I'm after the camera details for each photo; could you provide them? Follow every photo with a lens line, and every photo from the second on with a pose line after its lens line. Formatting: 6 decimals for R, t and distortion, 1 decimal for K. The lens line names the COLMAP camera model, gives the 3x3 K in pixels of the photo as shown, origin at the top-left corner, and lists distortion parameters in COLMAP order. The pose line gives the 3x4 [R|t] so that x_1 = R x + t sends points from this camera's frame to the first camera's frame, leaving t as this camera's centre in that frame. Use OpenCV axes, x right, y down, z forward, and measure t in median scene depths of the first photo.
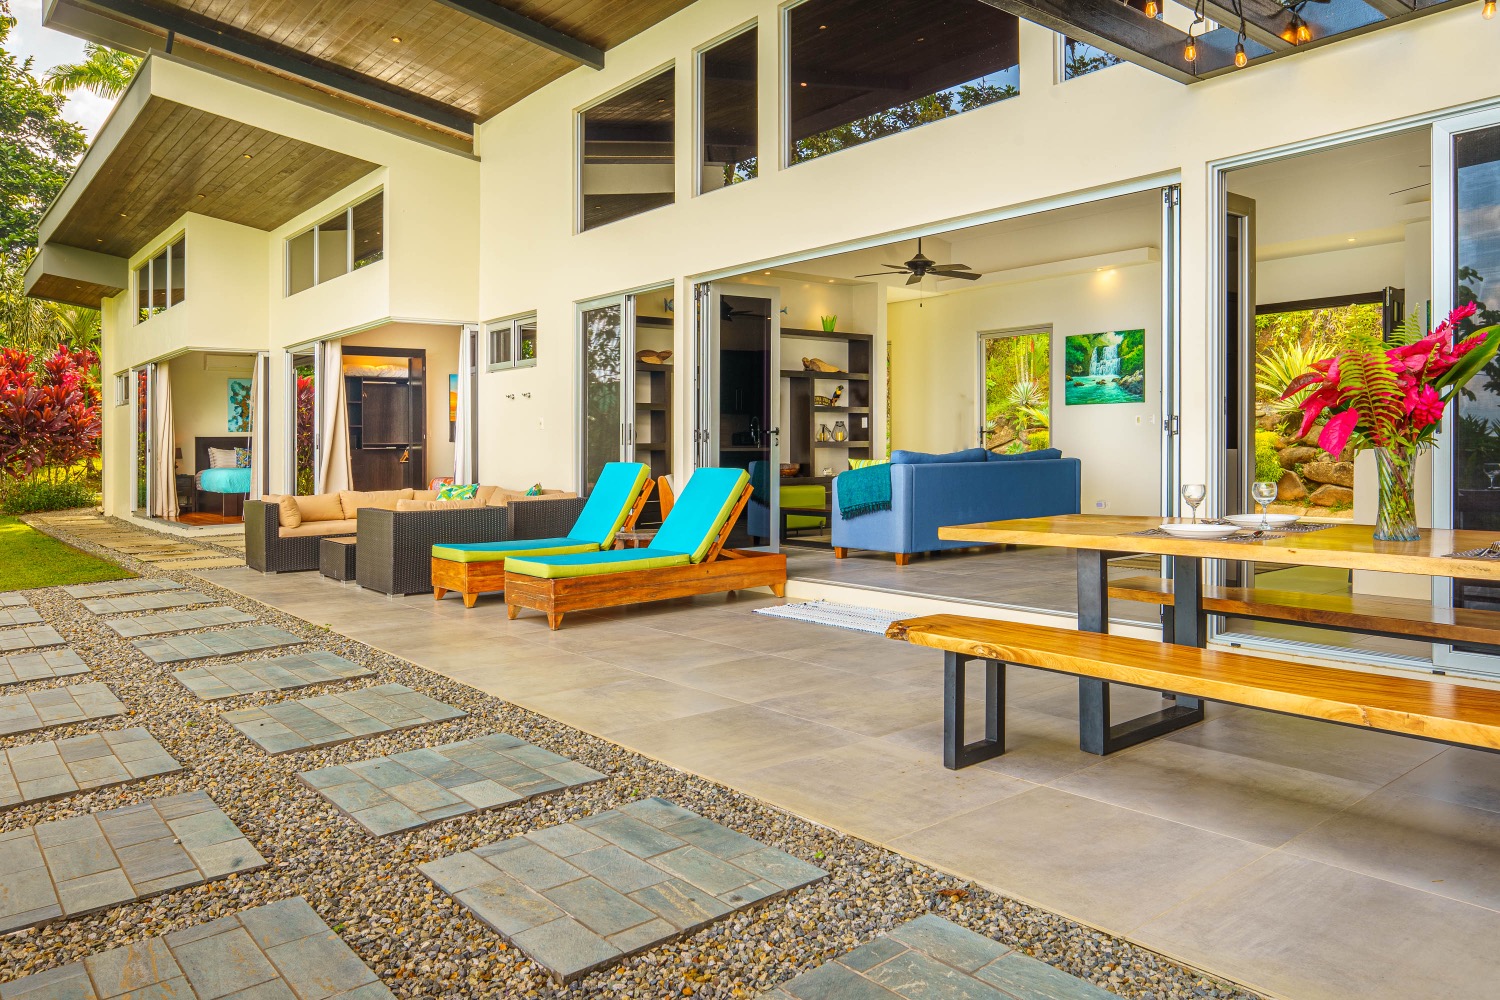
lens RADIAL K [[1049.5, 0, 758.5], [0, 1049.5, 481.4], [0, 0, 1]] dist [-0.040527, 0.036691]
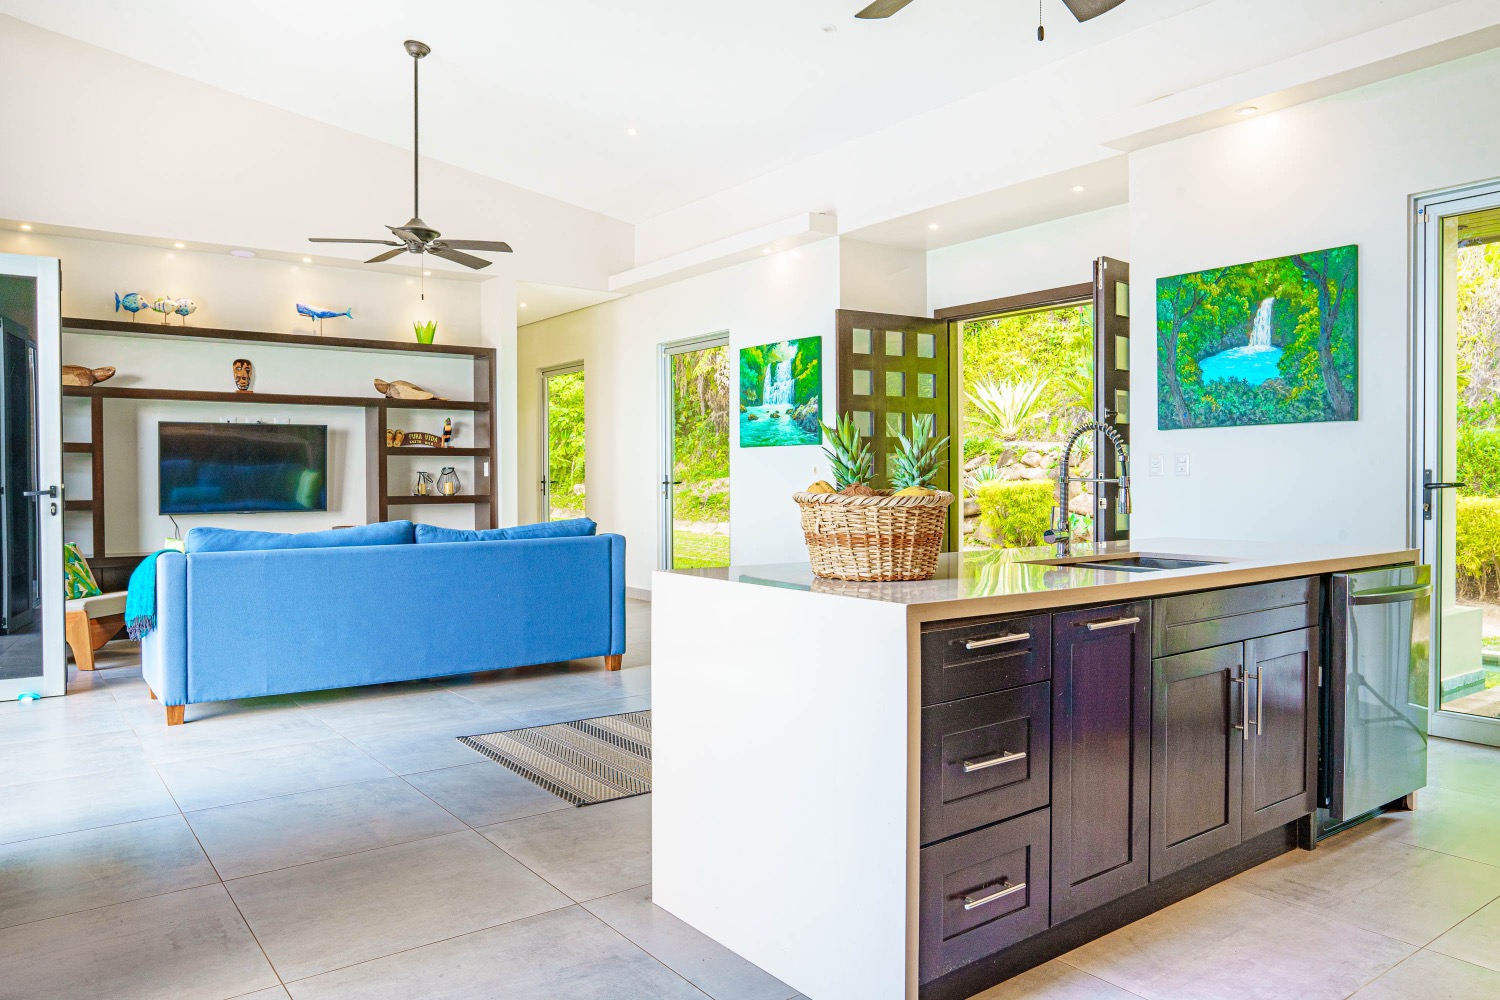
lens RADIAL K [[1049.5, 0, 758.5], [0, 1049.5, 481.4], [0, 0, 1]] dist [-0.040527, 0.036691]
pose [[0.998899, 0.010110, -0.045809, 0.352754], [-0.011553, 0.999442, -0.031352, -0.029929], [0.045467, 0.031847, 0.998458, 0.318665]]
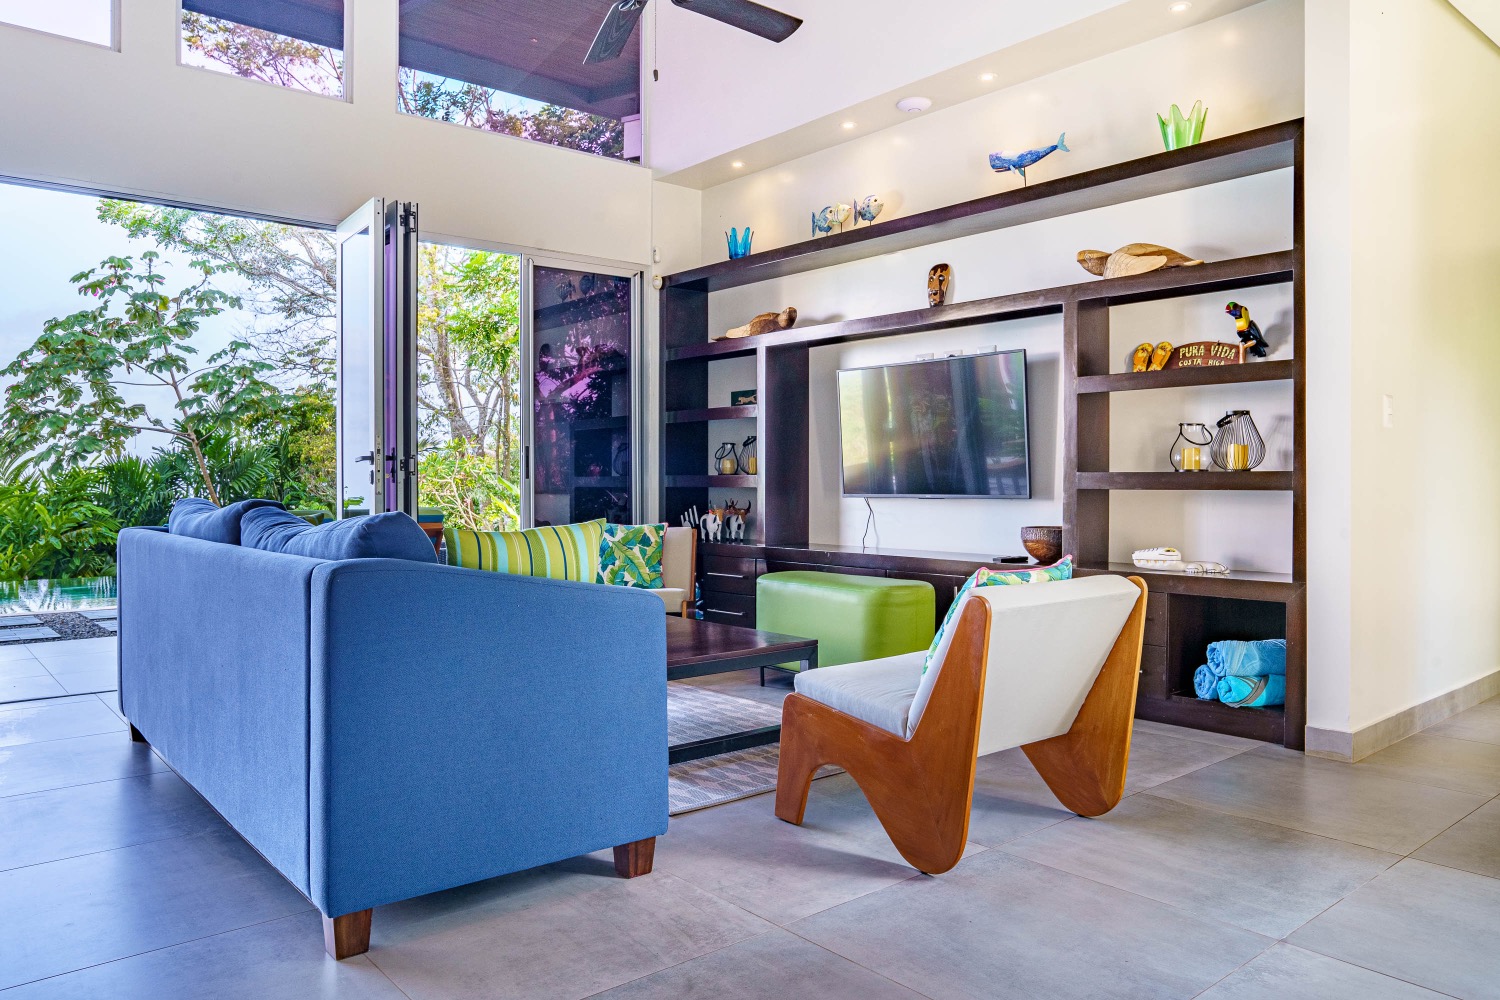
lens RADIAL K [[1049.5, 0, 758.5], [0, 1049.5, 481.4], [0, 0, 1]] dist [-0.040527, 0.036691]
pose [[0.015923, 0.019229, -0.999688, 0.438888], [-0.029166, 0.999399, 0.018759, -0.039885], [0.999448, 0.028858, 0.016474, 0.914408]]
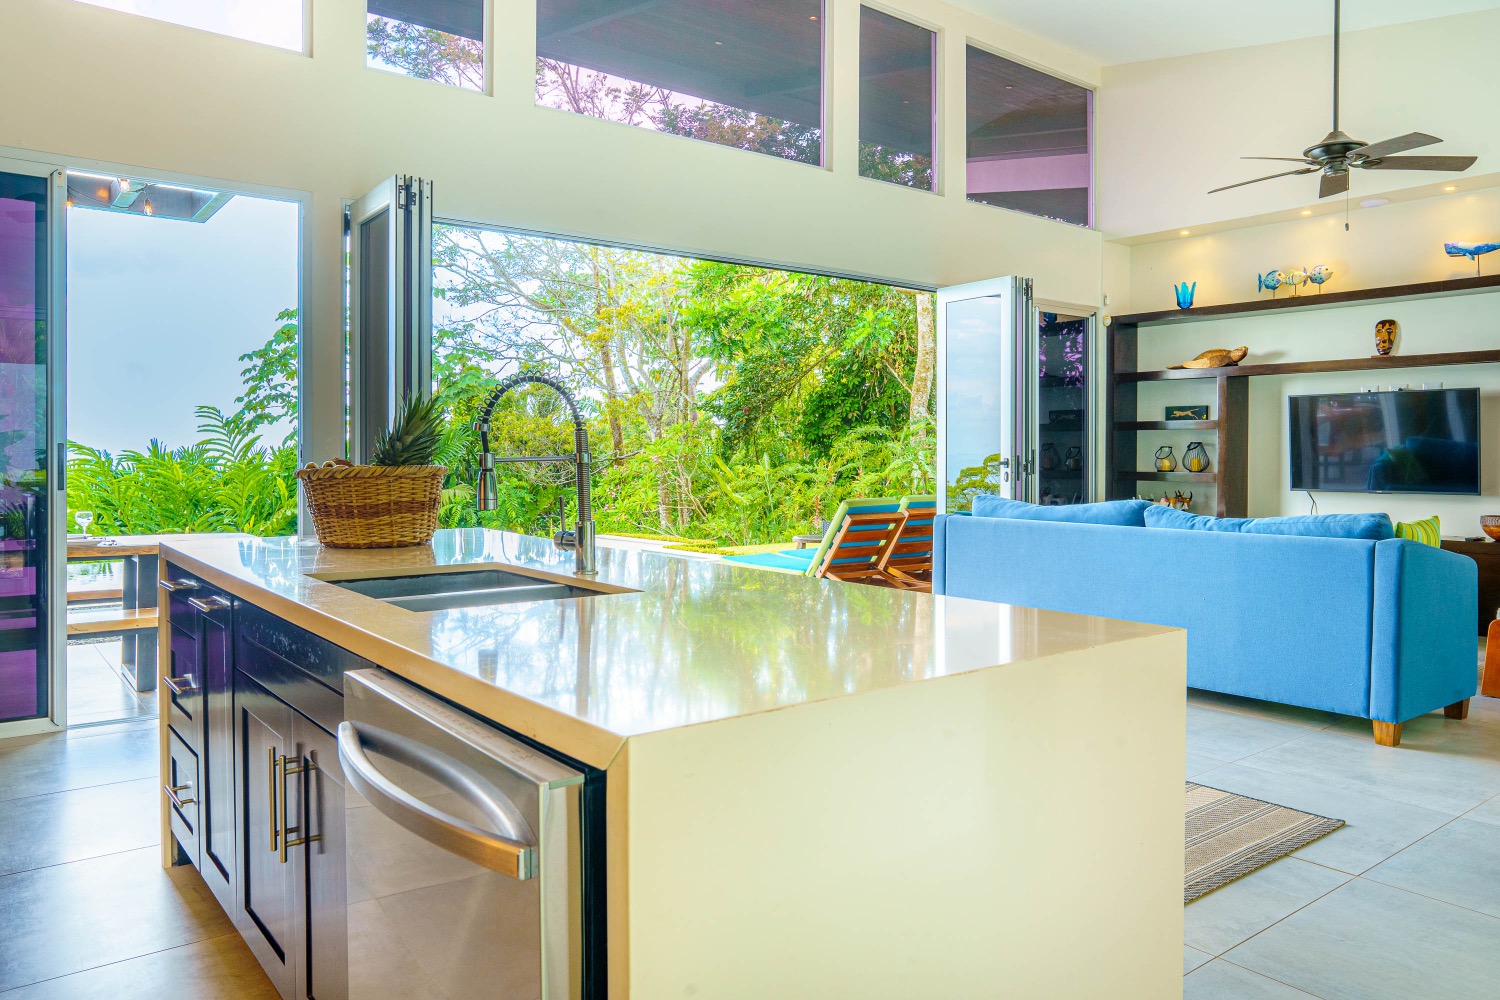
lens RADIAL K [[1068.0, 0, 752.3], [0, 1068.0, 466.0], [0, 0, 1]] dist [-0.039883, 0.039266]
pose [[-0.029403, 0.026157, -0.999225, 0.618589], [-0.037563, 0.998923, 0.027255, -0.045595], [0.998862, 0.038336, -0.028389, 0.642323]]
